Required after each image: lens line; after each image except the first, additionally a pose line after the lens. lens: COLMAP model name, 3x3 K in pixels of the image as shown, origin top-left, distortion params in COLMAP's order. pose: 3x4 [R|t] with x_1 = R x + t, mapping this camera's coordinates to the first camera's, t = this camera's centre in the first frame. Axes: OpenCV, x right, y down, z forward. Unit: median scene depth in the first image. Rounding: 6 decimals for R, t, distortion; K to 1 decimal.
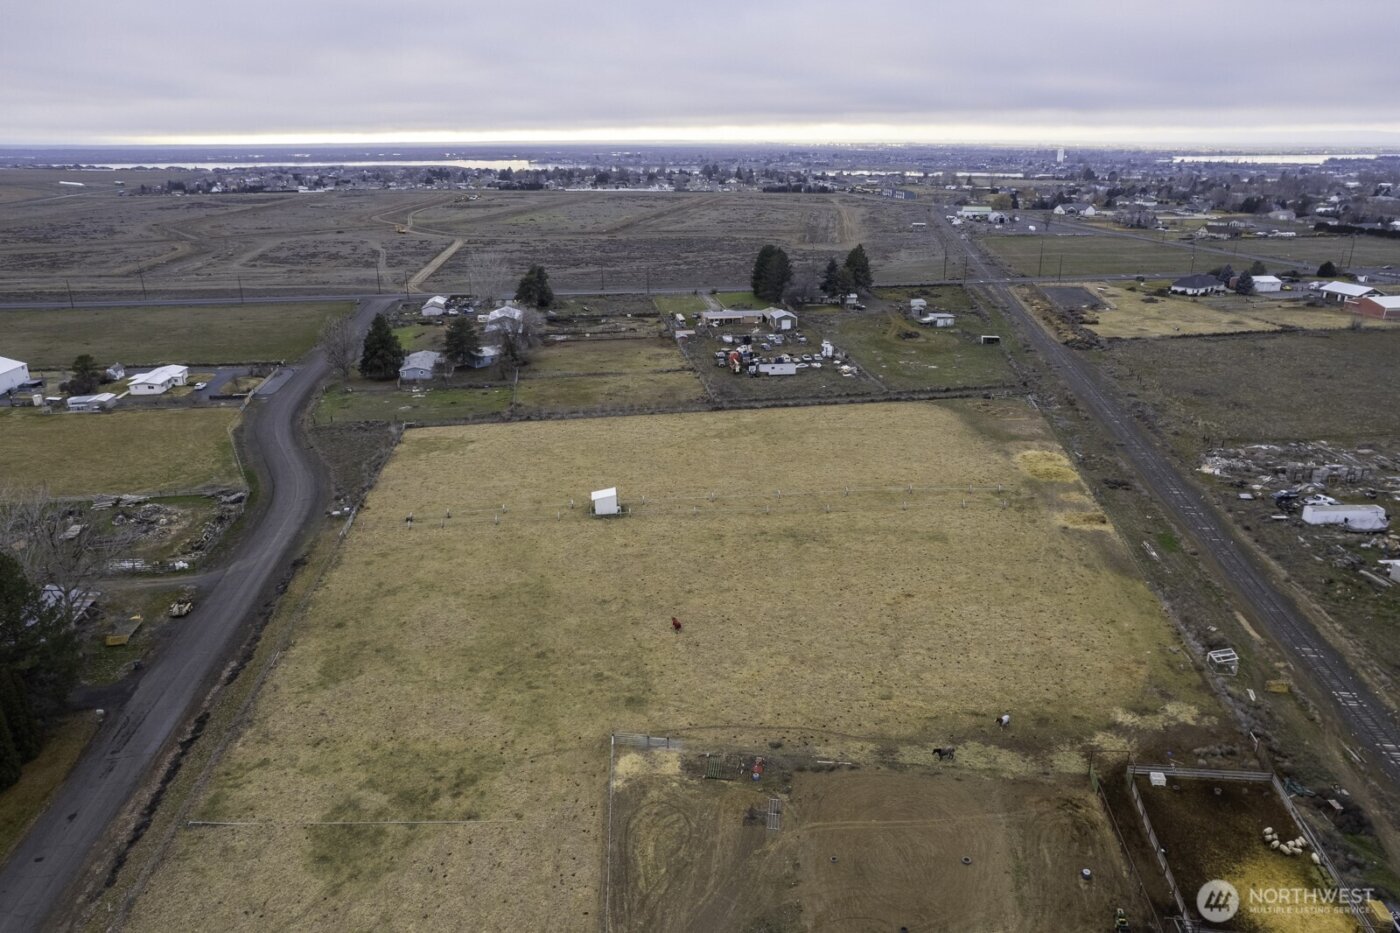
lens RADIAL K [[974.5, 0, 704.5], [0, 974.5, 484.0], [0, 0, 1]] dist [-0.064876, 0.068608]
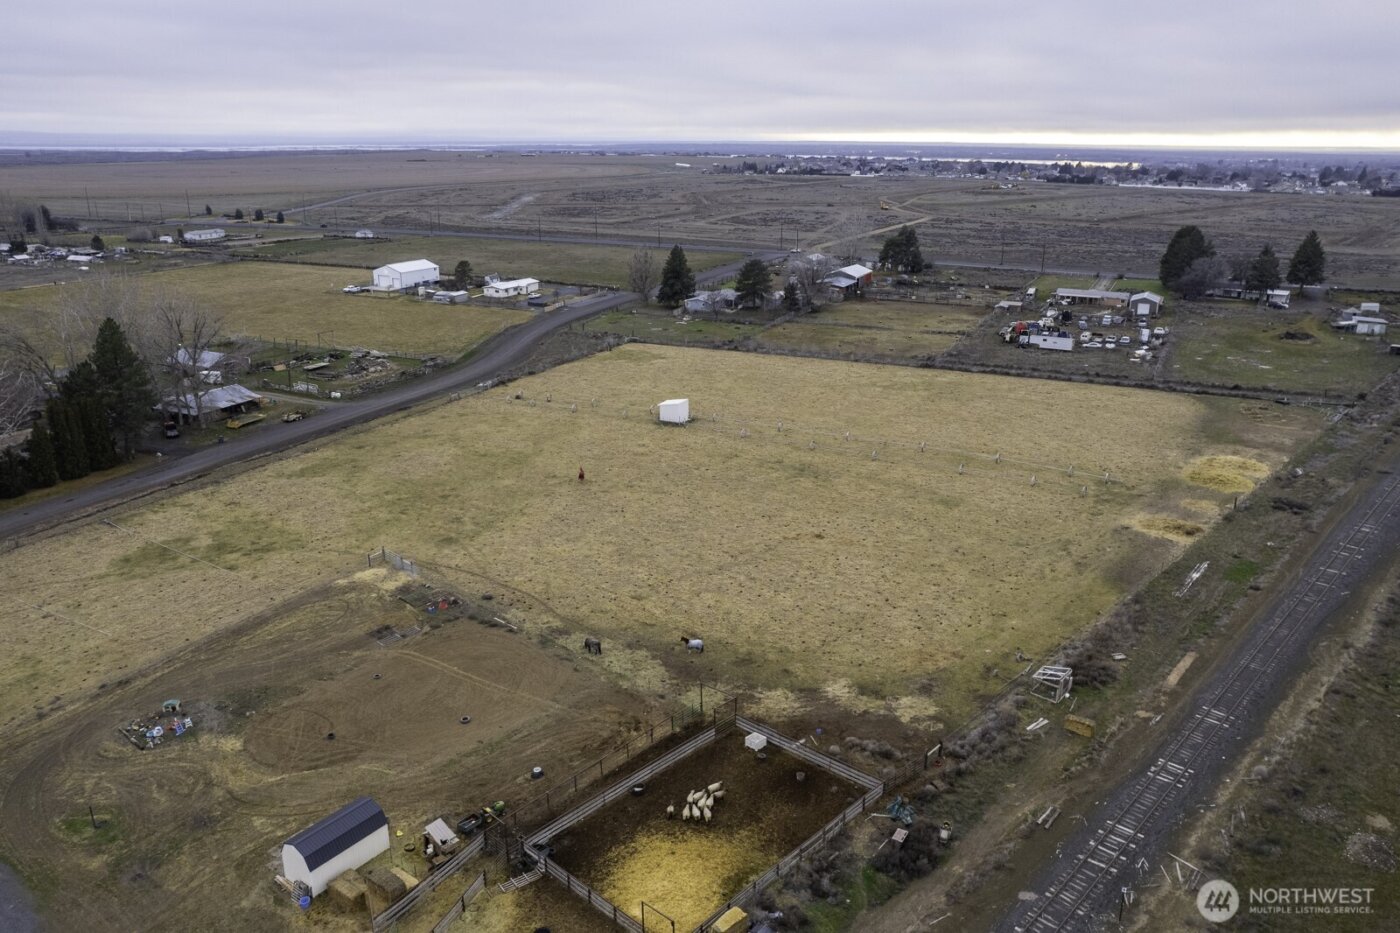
lens RADIAL K [[918.0, 0, 700.0], [0, 918.0, 466.5], [0, 0, 1]] dist [-0.033631, 0.002206]
pose [[0.833381, 0.183210, -0.521449, 0.500510], [-0.180827, 0.981919, 0.055998, 0.017432], [0.522281, 0.047624, 0.851443, 0.163024]]
